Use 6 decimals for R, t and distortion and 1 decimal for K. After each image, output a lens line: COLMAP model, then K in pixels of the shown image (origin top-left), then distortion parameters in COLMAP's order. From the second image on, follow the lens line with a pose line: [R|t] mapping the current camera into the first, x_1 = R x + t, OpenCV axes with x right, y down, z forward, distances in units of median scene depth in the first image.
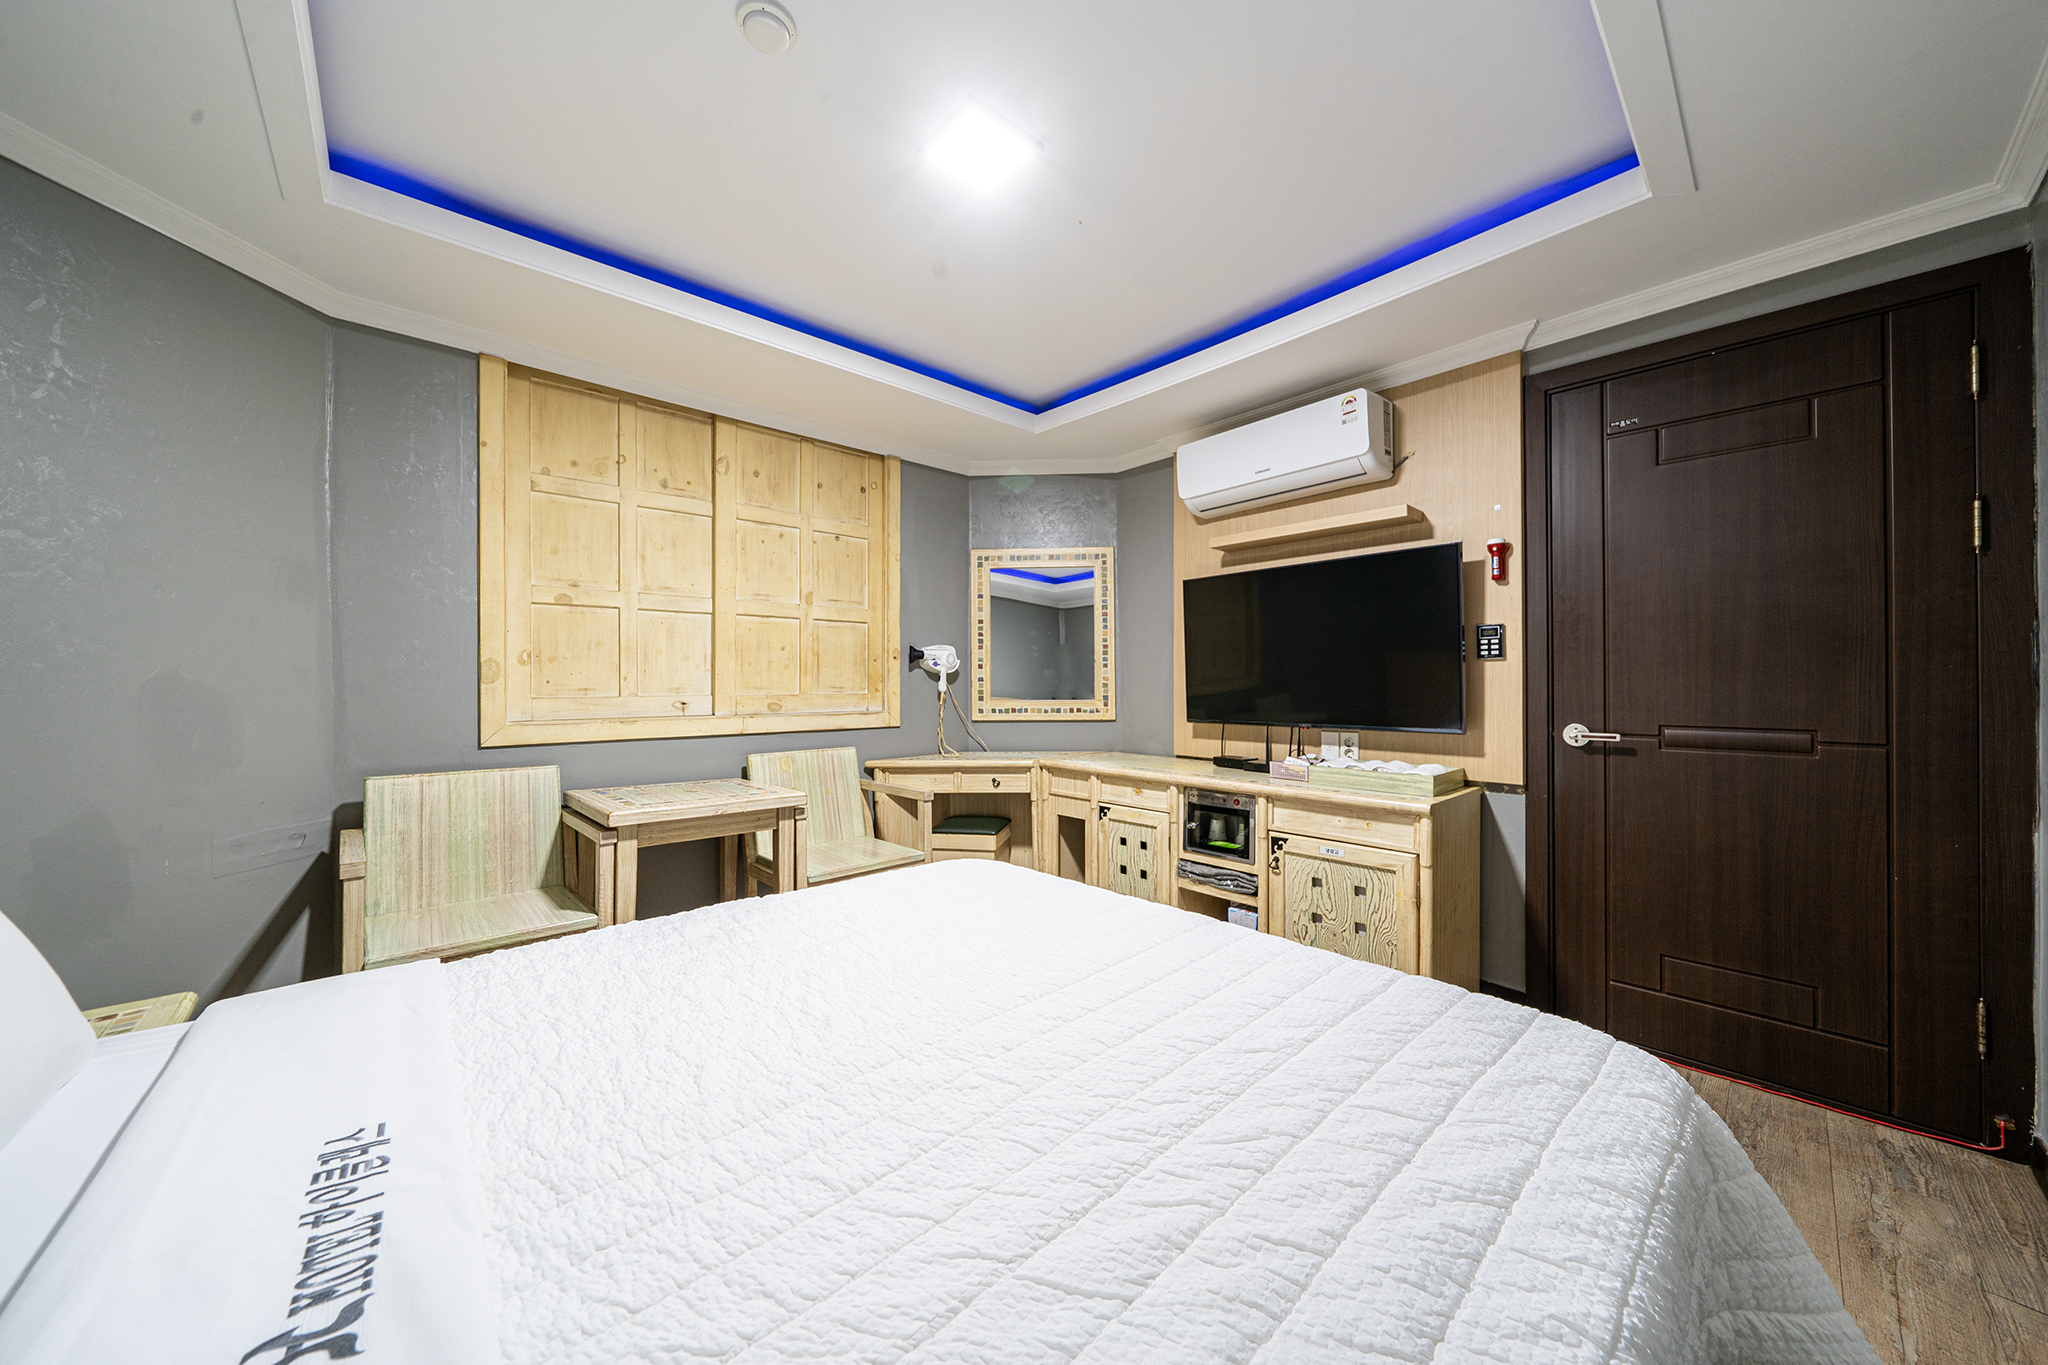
lens RADIAL K [[701.0, 0, 1017.9], [0, 701.0, 680.5], [0, 0, 1]] dist [-0.000612, -0.000165]
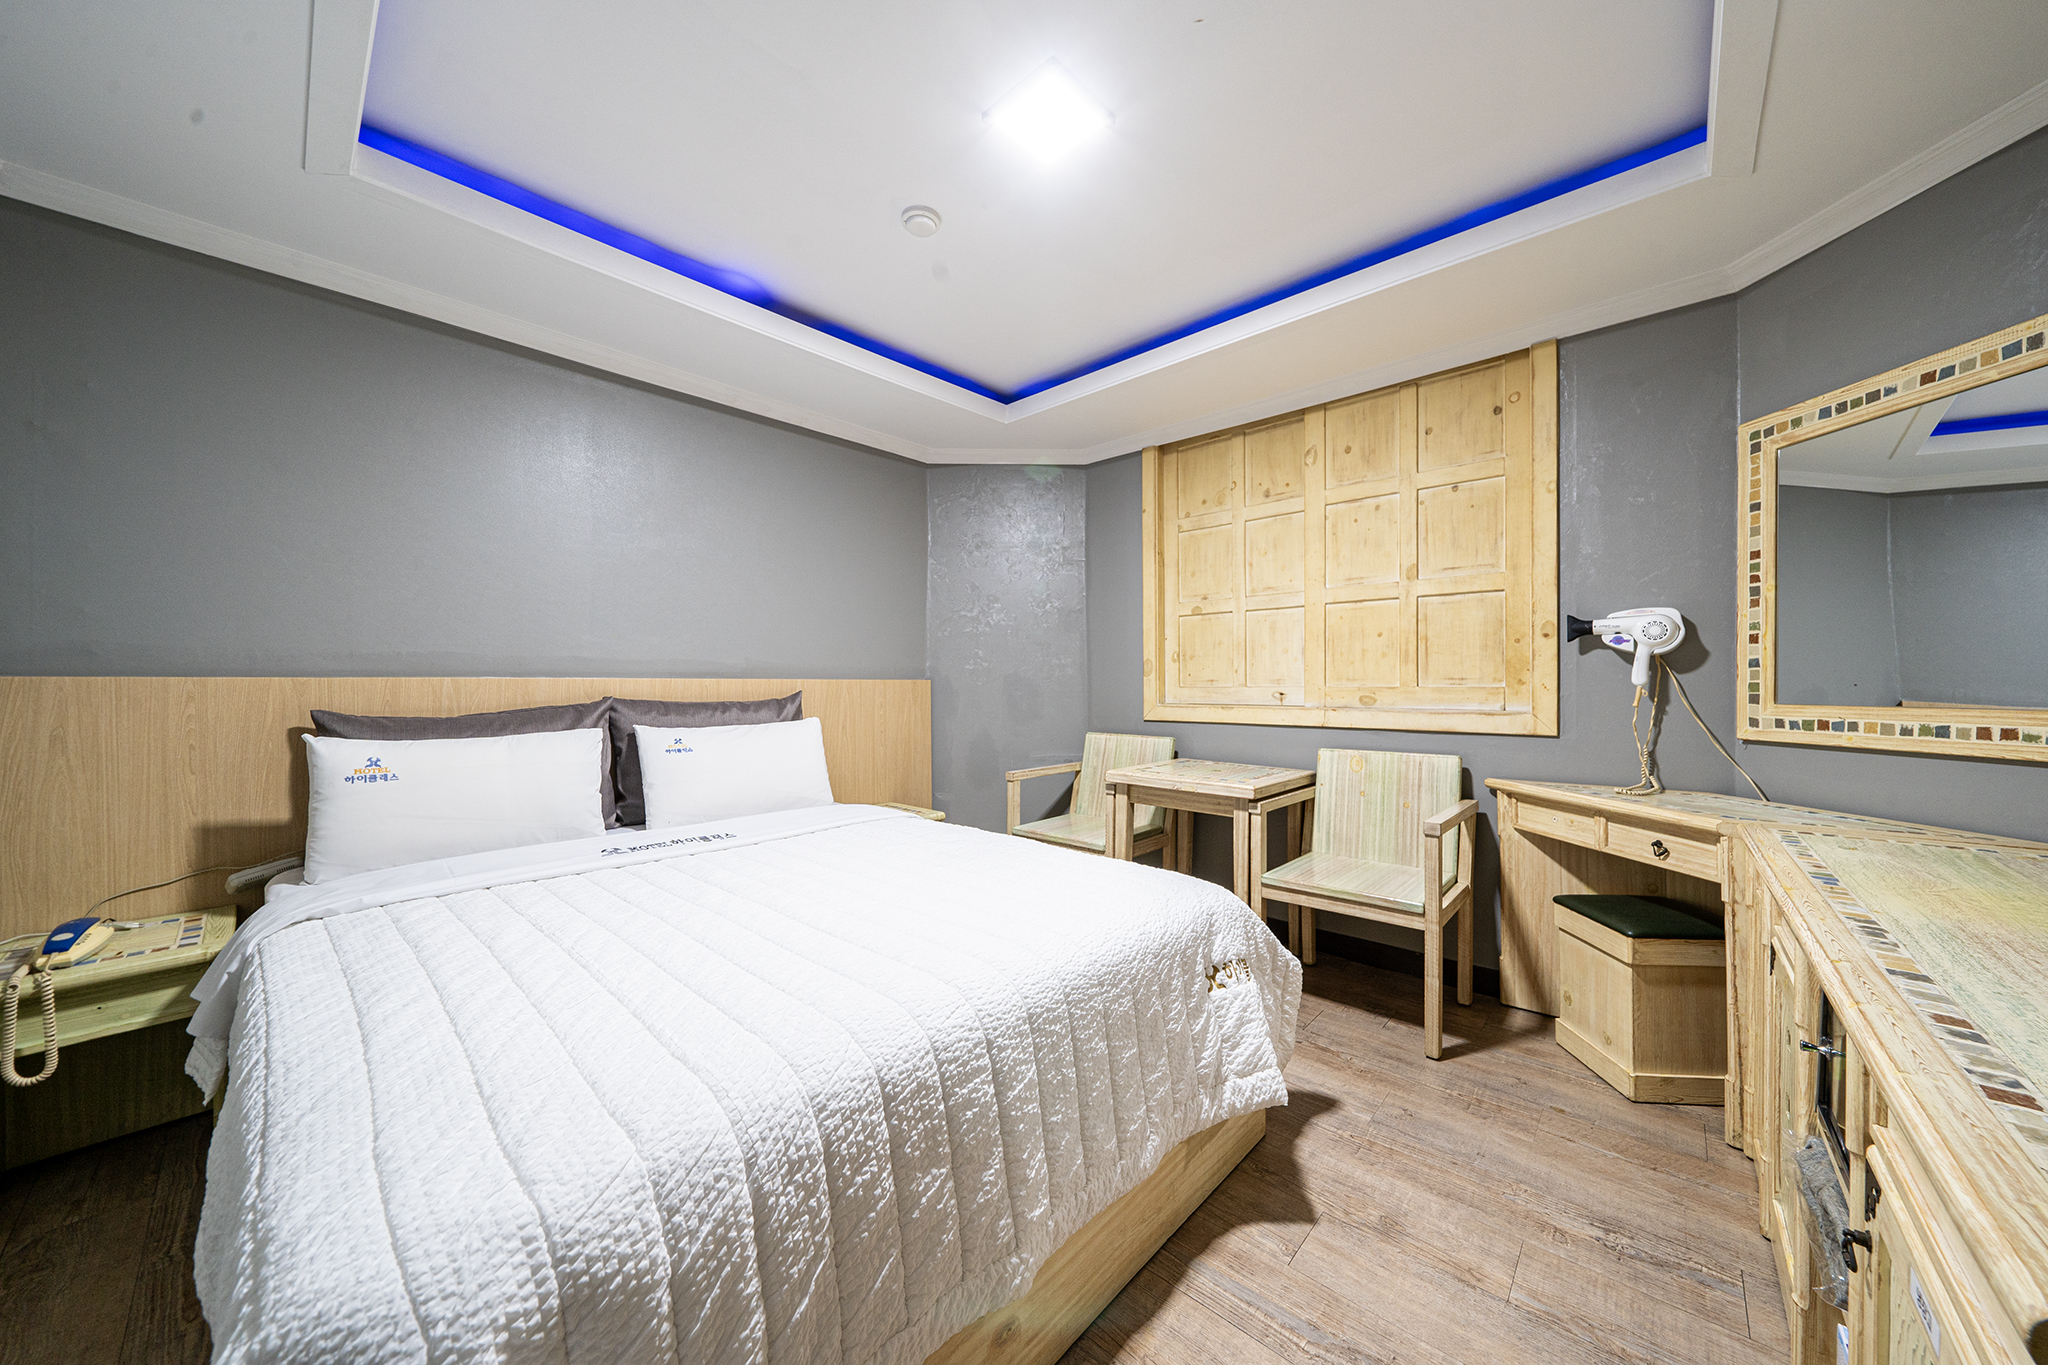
lens RADIAL K [[698.5, 0, 1036.0], [0, 698.5, 684.4], [0, 0, 1]] dist [-0.002428, -0.000300]
pose [[0.098905, 0.004633, -0.995086, 0.470002], [0.008086, 0.999952, 0.005459, 0.008212], [0.995064, -0.008586, 0.098863, 0.452221]]
